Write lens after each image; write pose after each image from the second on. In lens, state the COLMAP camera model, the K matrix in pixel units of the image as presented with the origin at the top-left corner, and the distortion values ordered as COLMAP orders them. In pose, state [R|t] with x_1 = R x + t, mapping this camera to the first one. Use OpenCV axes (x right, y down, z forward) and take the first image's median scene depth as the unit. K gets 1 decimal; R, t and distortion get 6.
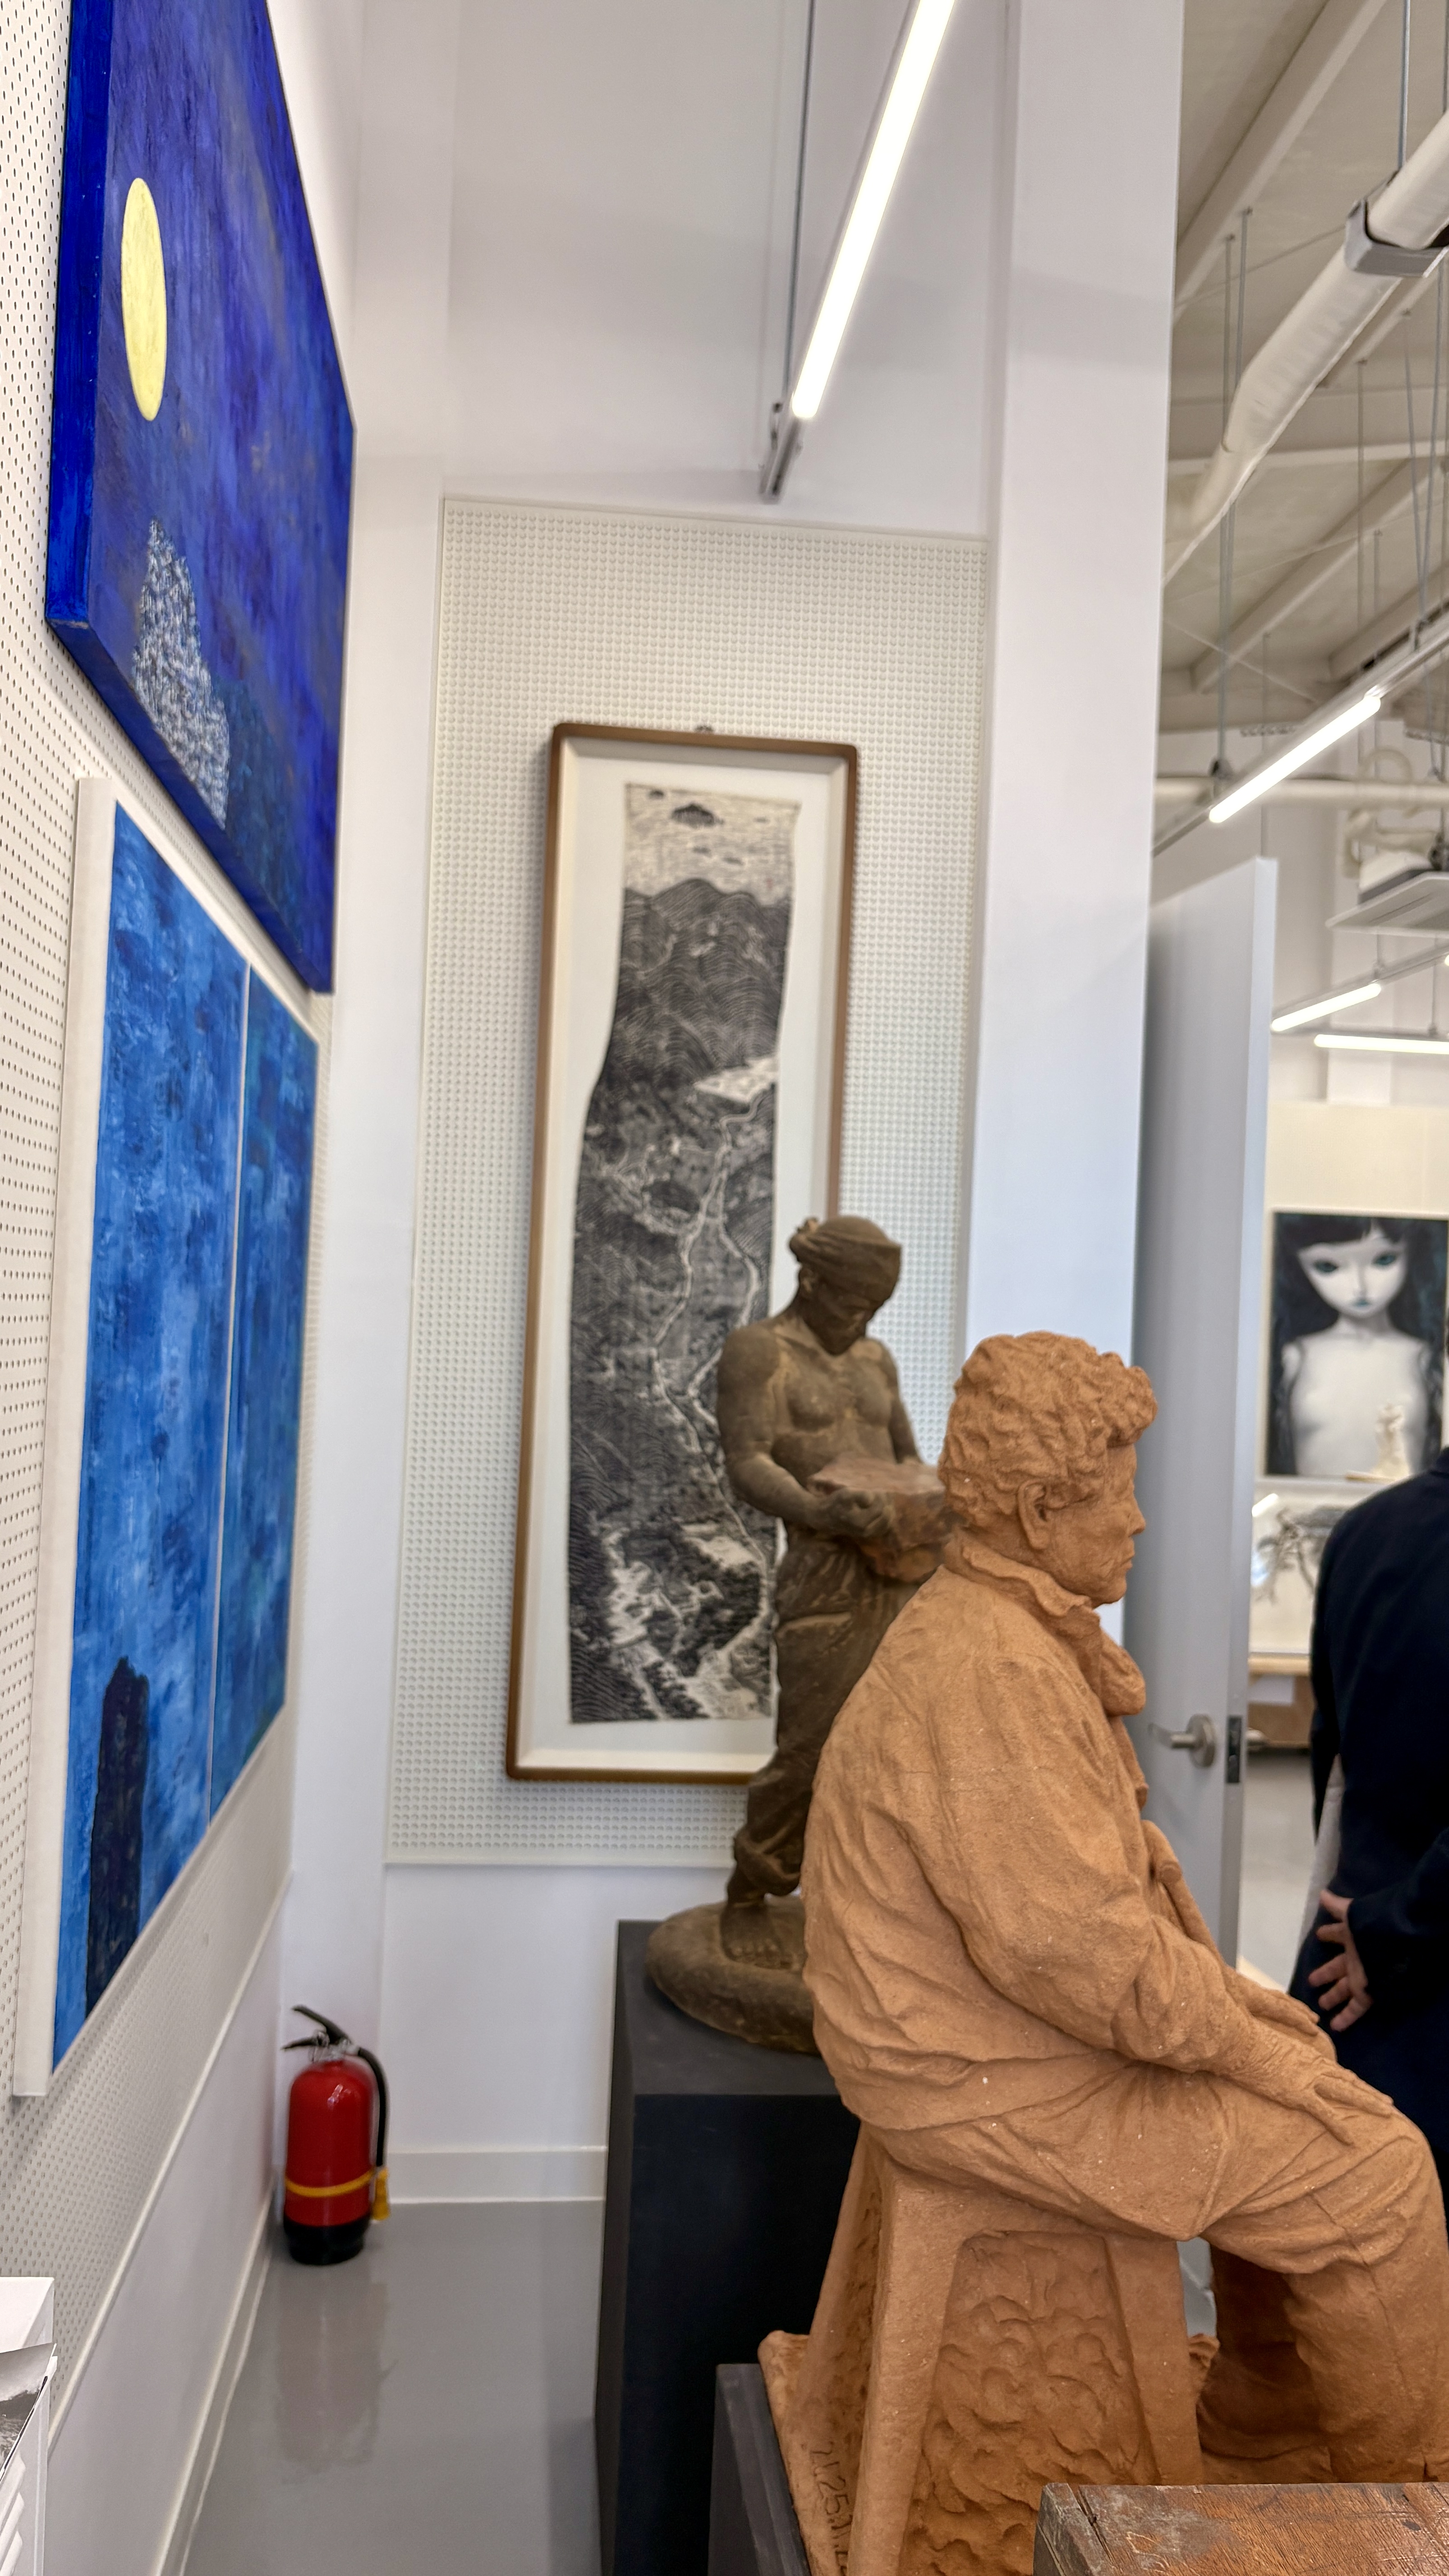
lens RADIAL K [[1967.6, 0, 722.2], [0, 1967.6, 1283.6], [0, 0, 1]] dist [0.014057, -0.012979]
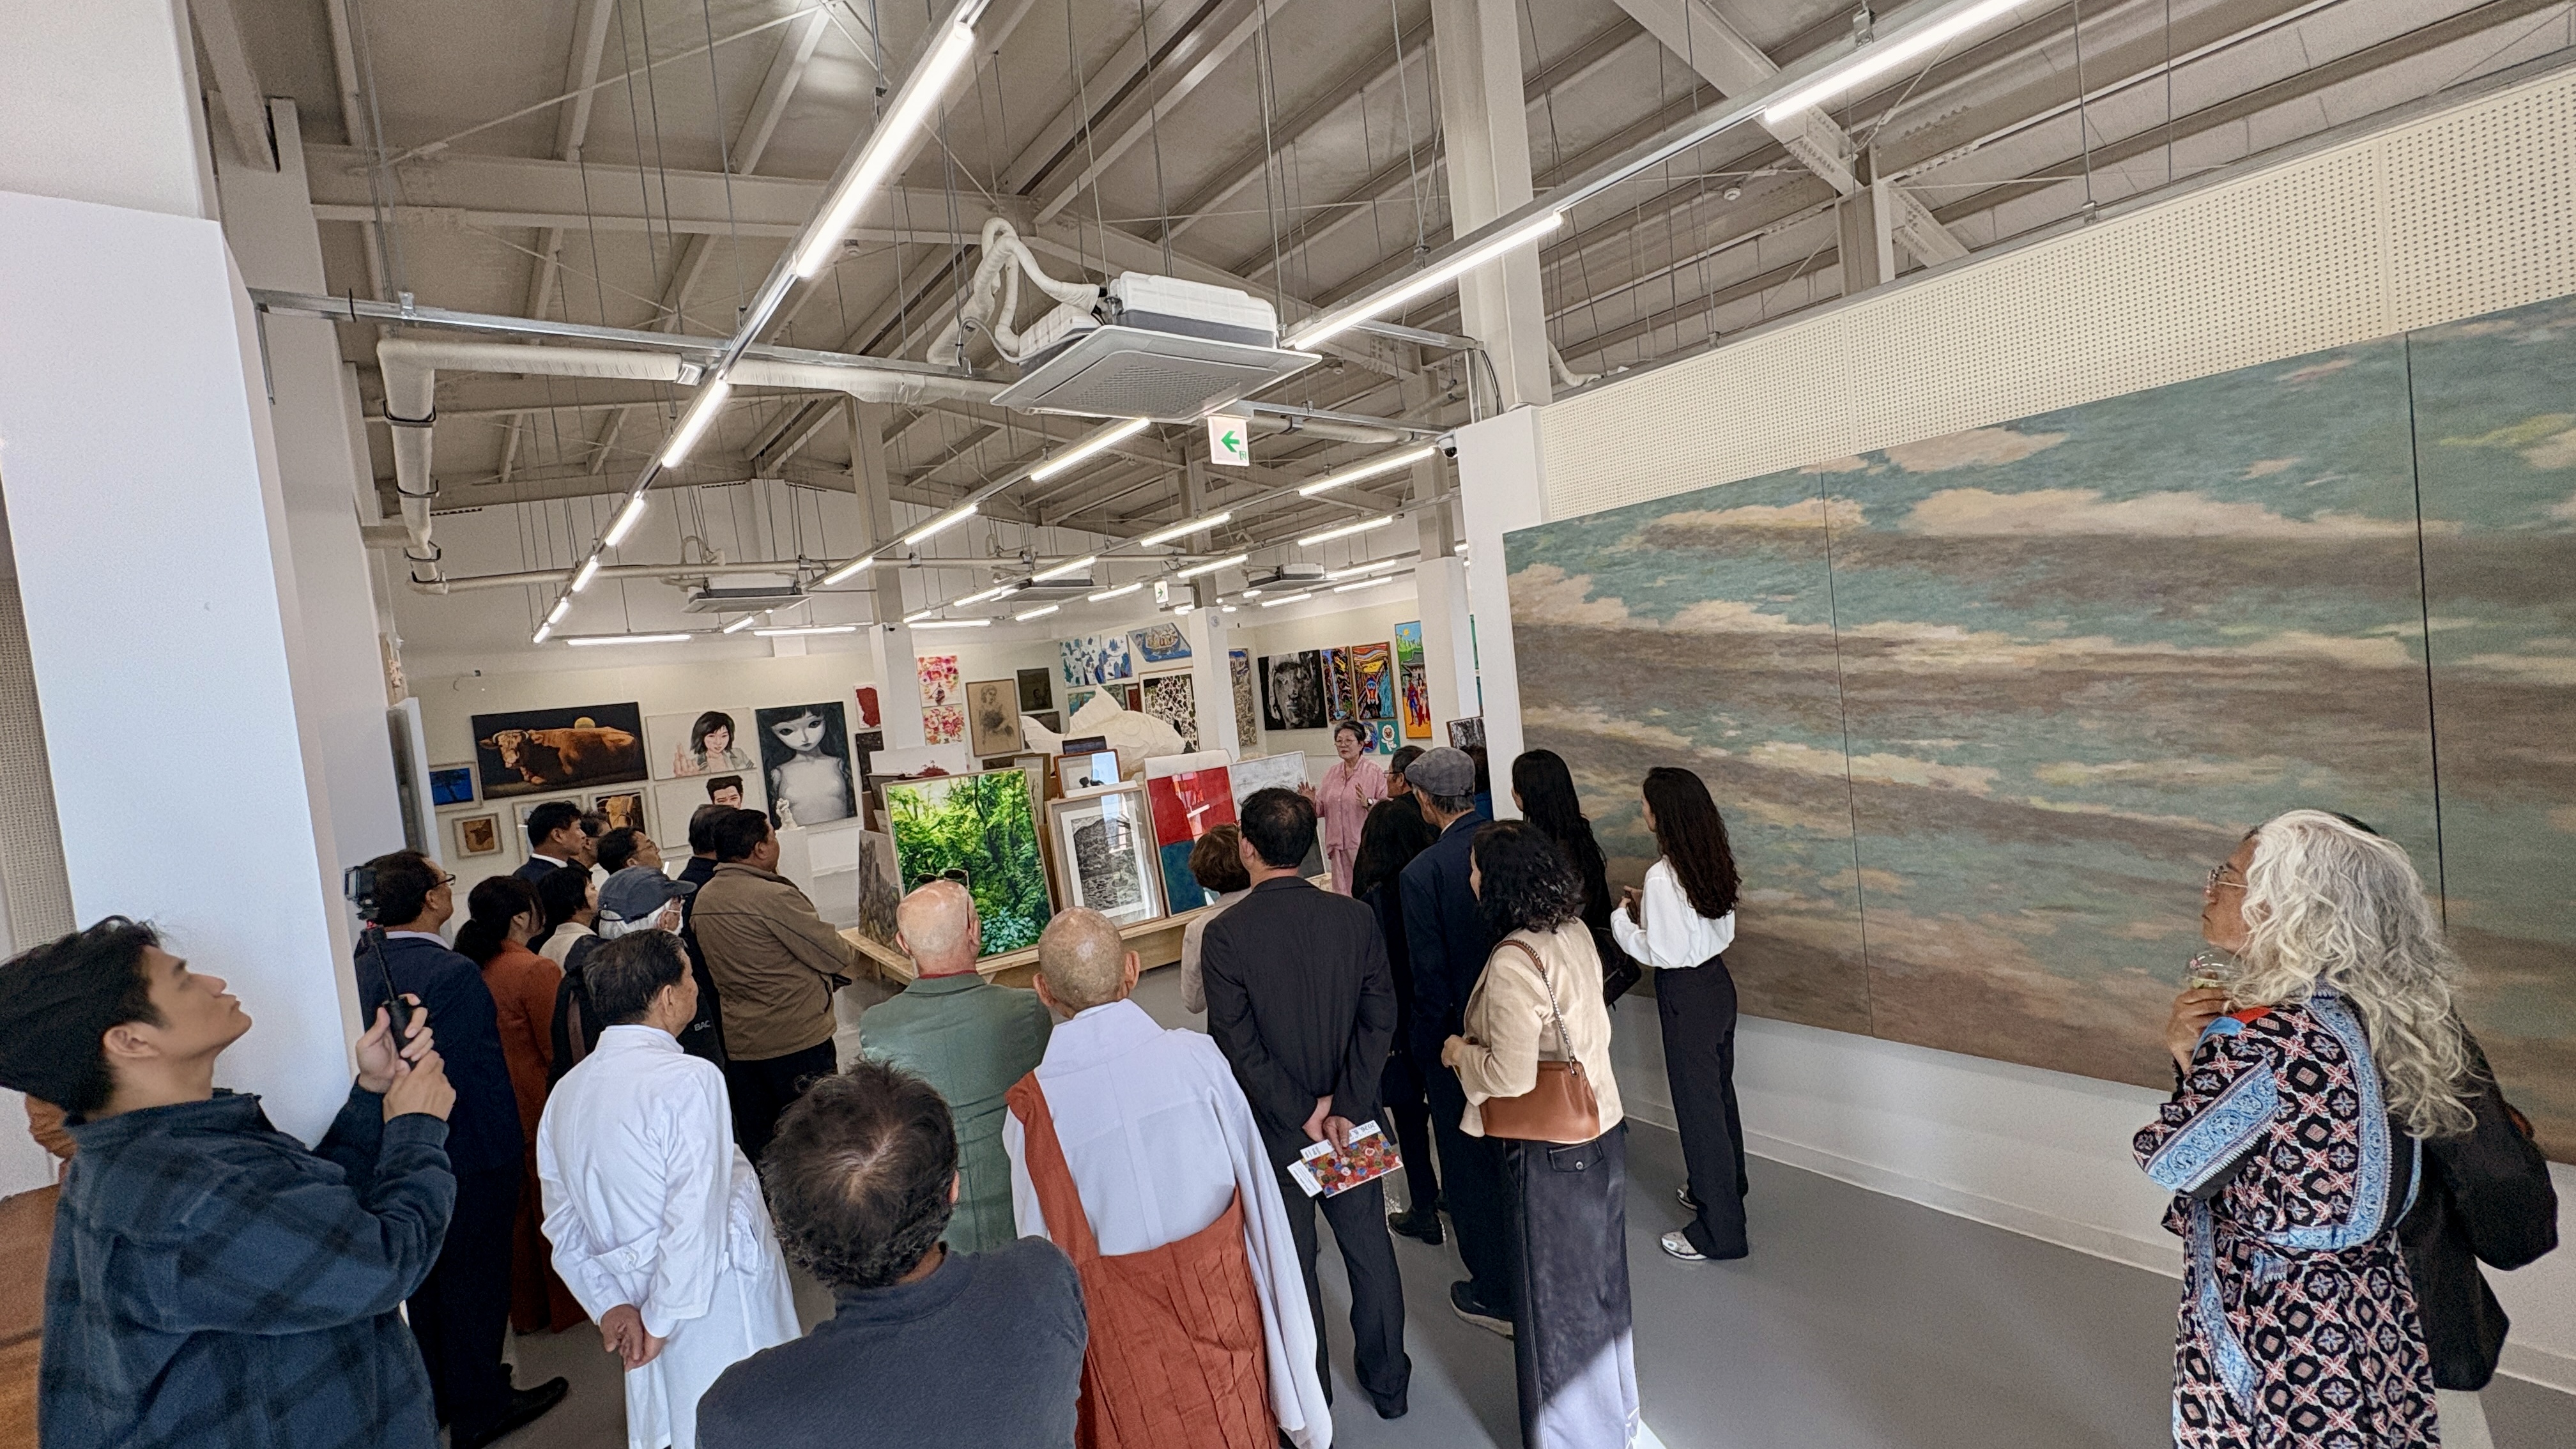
lens RADIAL K [[1032.6, 0, 1284.9], [0, 1032.6, 731.3], [0, 0, 1]] dist [0.001700, 0.000199]
pose [[0.820433, -0.158434, 0.549352, 0.130287], [0.132929, 0.987367, 0.086235, -0.034131], [-0.556075, 0.002275, 0.831129, -0.265464]]
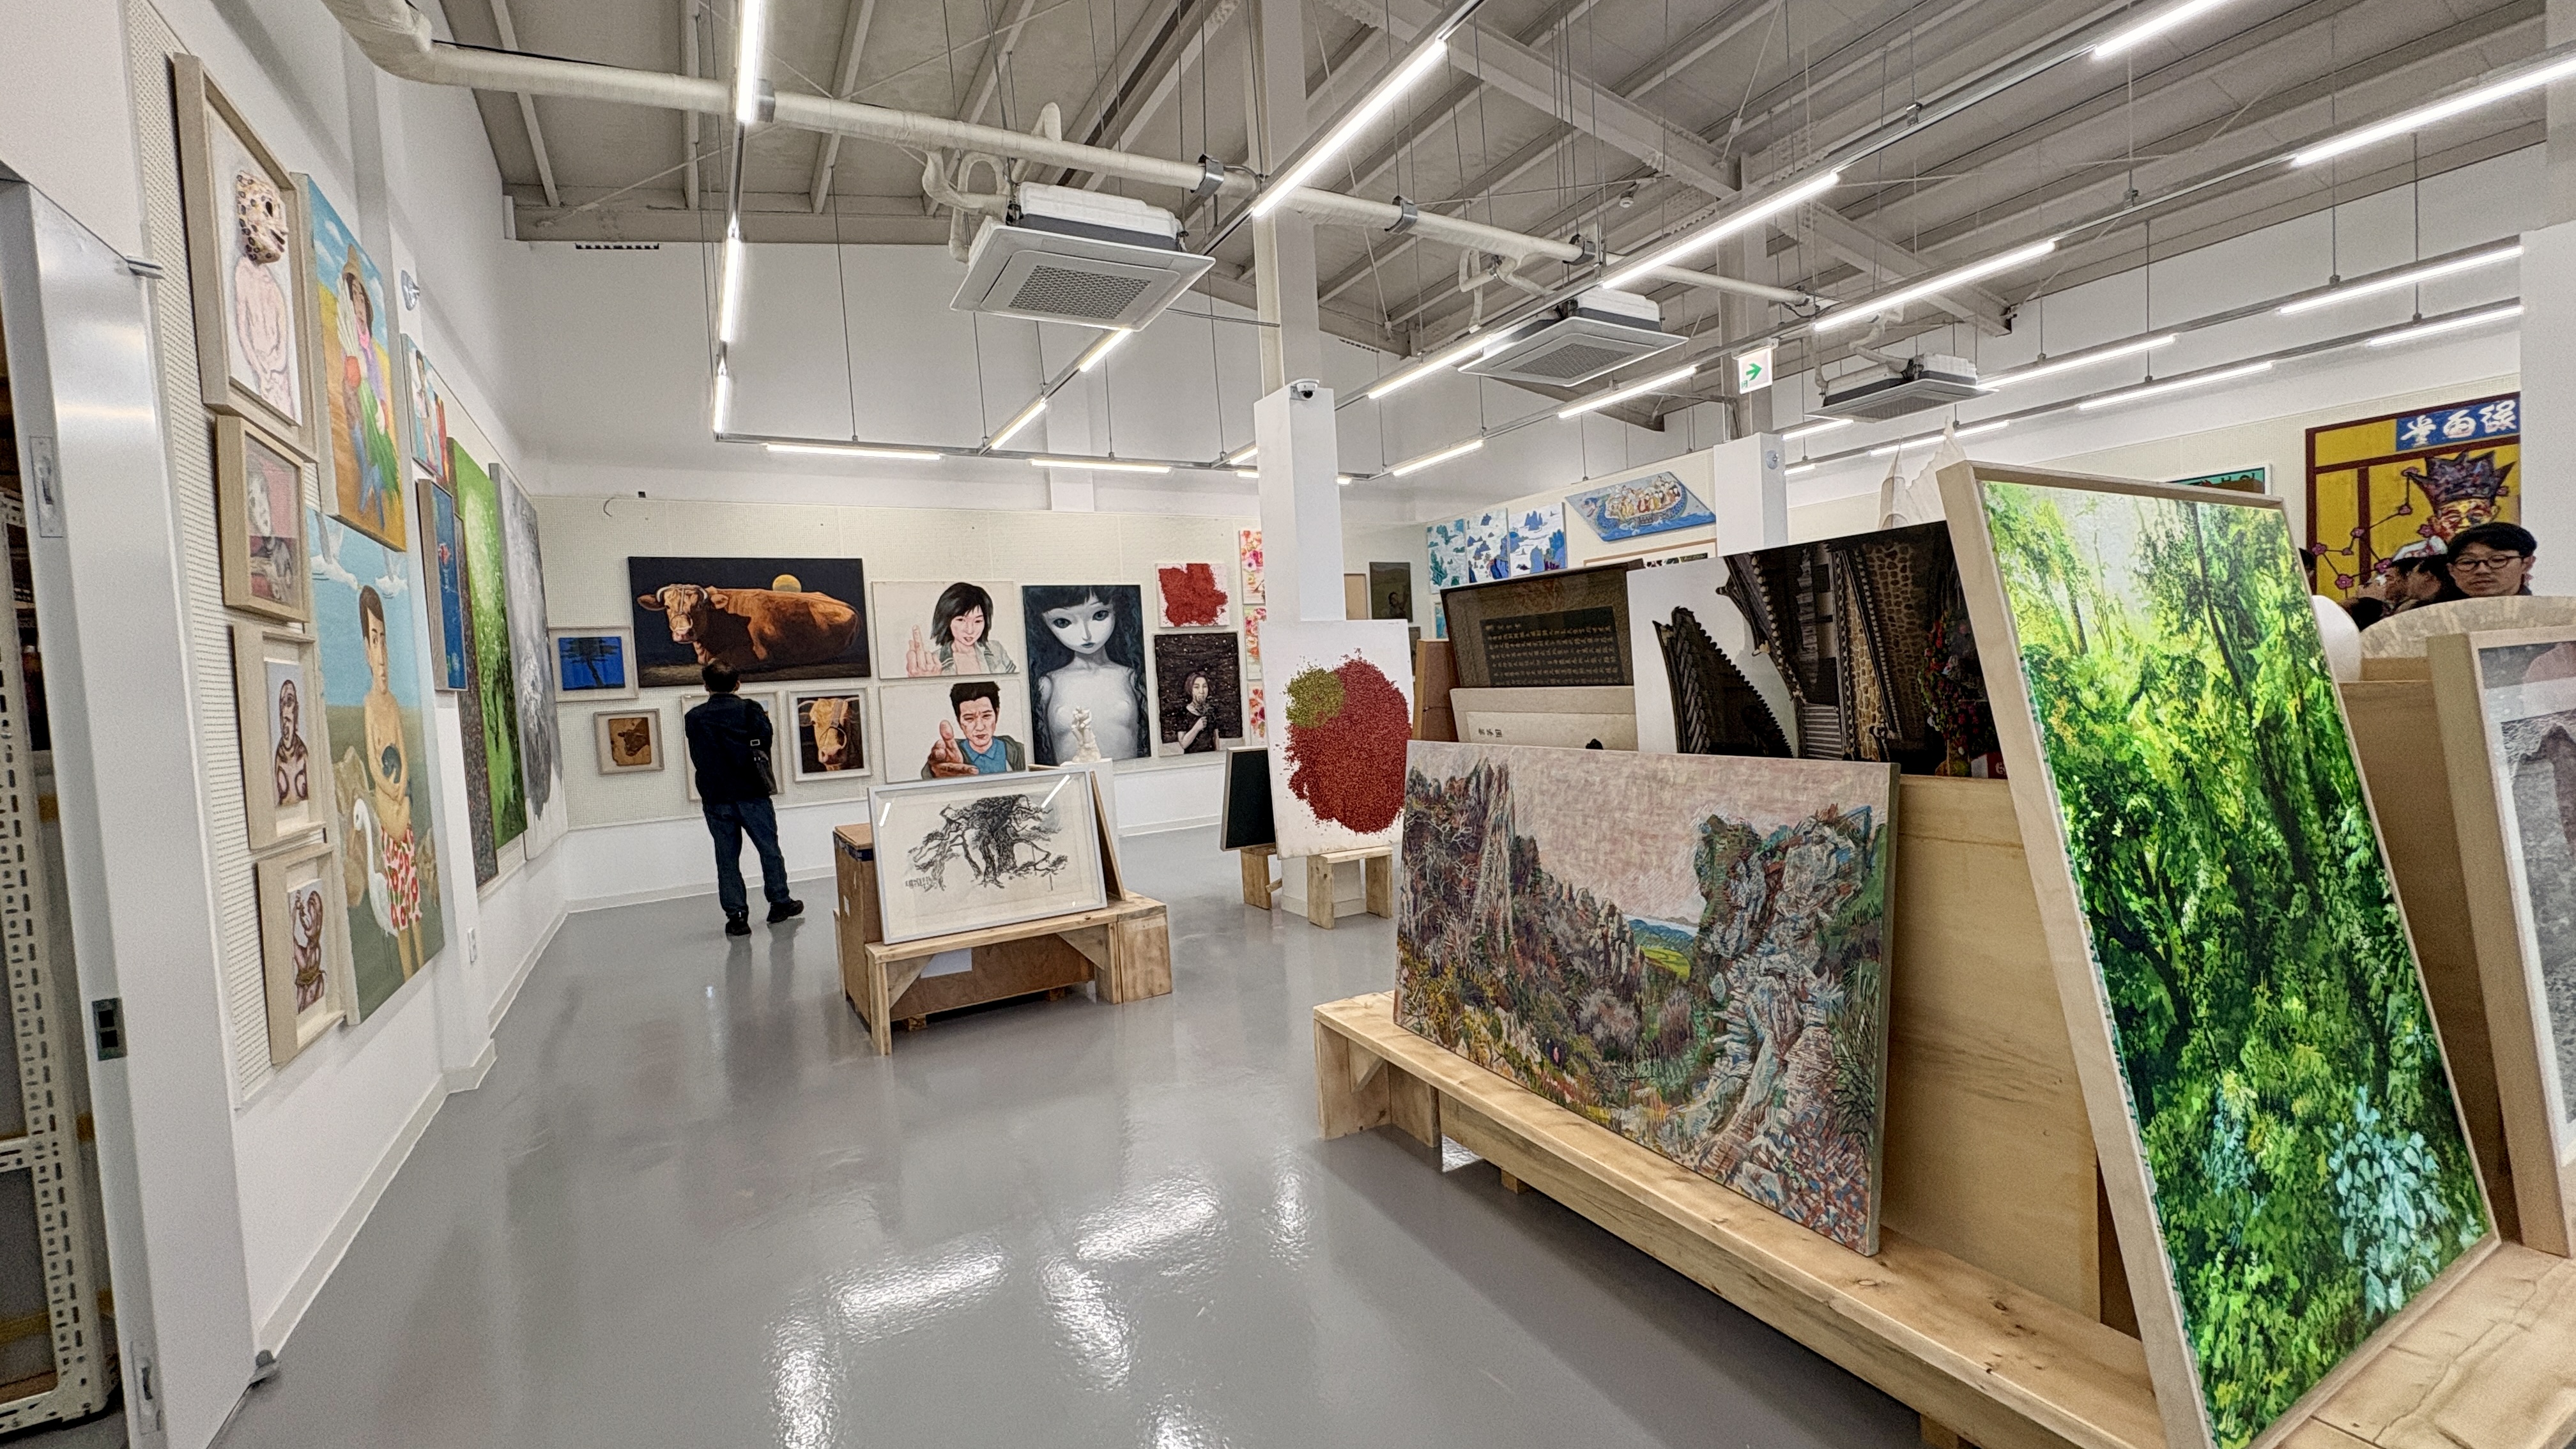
lens RADIAL K [[1032.6, 0, 1282.1], [0, 1032.6, 727.3], [0, 0, 1]] dist [0.001700, 0.000199]
pose [[0.909593, -0.113141, 0.399800, 0.138844], [0.089246, 0.992954, 0.077955, 0.023854], [-0.405803, -0.035227, 0.913281, 0.226090]]
